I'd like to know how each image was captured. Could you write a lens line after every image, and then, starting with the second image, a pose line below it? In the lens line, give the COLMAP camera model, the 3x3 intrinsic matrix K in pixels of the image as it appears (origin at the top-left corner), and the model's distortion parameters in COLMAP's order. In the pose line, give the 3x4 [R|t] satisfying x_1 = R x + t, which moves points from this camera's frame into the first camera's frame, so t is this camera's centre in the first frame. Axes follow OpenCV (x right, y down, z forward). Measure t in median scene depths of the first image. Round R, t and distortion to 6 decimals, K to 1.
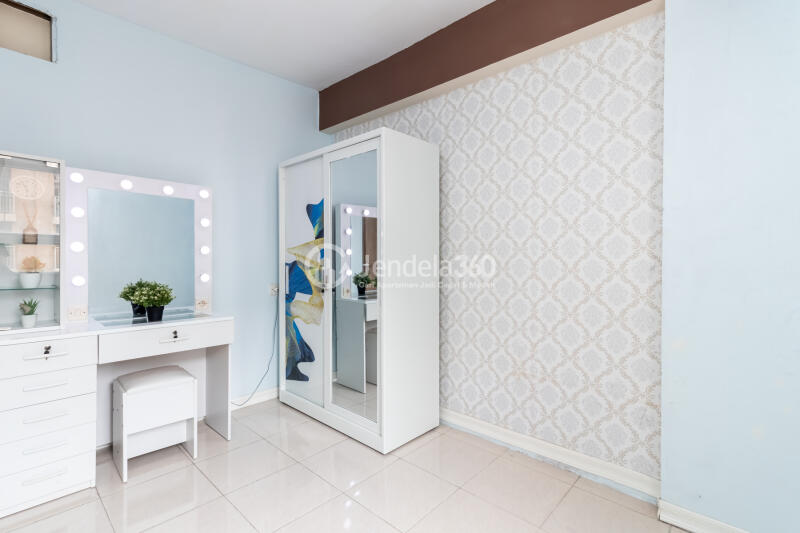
lens RADIAL K [[375.3, 0, 398.9], [0, 375.3, 266.9], [0, 0, 1]] dist [0.004702, 0.000265]
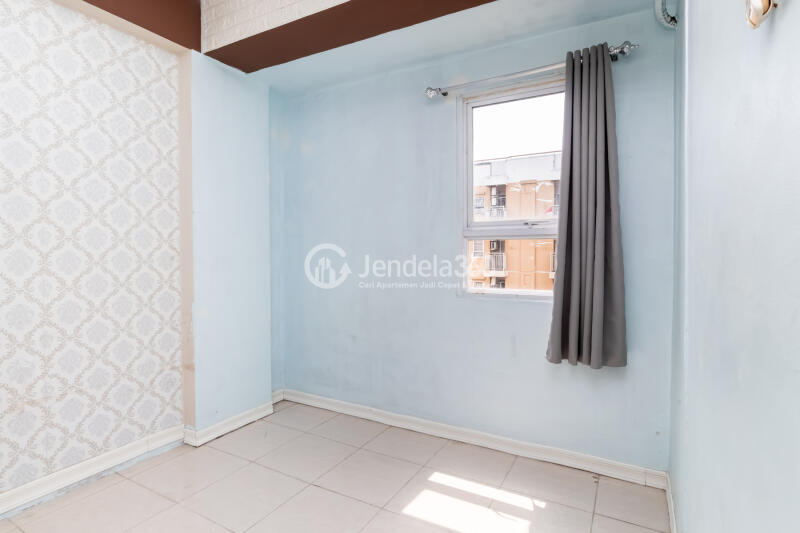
lens RADIAL K [[411.0, 0, 399.6], [0, 411.0, 262.2], [0, 0, 1]] dist [-0.003190, -0.000341]
pose [[-0.243556, -0.027208, 0.969505, -0.679499], [0.014646, 0.999389, 0.031726, -0.011746], [-0.969776, 0.021927, -0.243009, 0.505839]]
